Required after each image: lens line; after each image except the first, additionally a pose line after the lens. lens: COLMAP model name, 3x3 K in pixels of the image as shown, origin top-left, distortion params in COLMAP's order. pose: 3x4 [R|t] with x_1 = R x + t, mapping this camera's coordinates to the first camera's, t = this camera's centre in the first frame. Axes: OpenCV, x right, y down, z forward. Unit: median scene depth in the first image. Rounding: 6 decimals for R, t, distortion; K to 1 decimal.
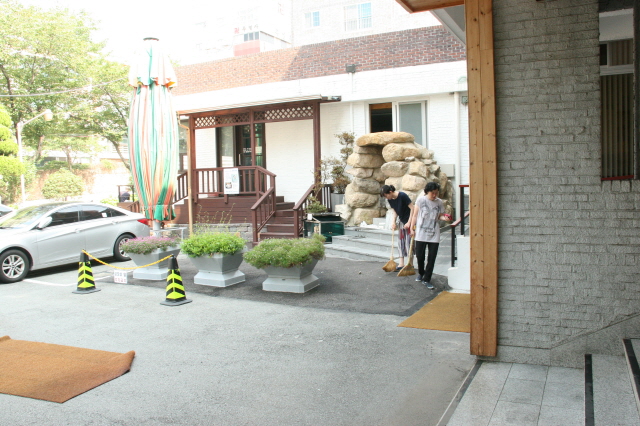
lens RADIAL K [[538.2, 0, 320.0], [0, 538.2, 213.0], [0, 0, 1]] dist [-0.195196, 0.167624]
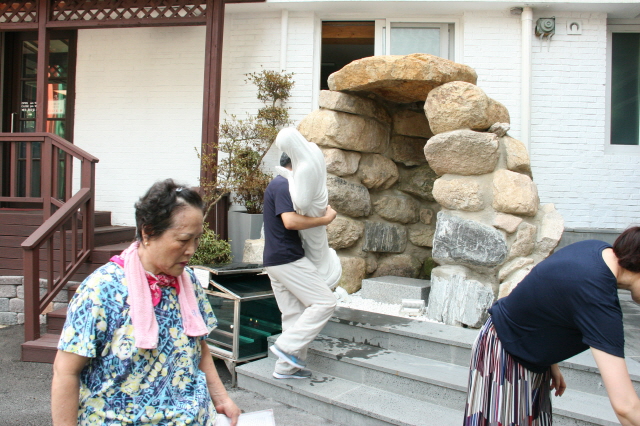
lens RADIAL K [[538.2, 0, 320.0], [0, 538.2, 213.0], [0, 0, 1]] dist [-0.195196, 0.167624]
pose [[0.937404, 0.044882, 0.345338, -0.060955], [-0.032180, 0.998581, -0.042431, -0.020017], [-0.346753, 0.028662, 0.937519, 0.600418]]
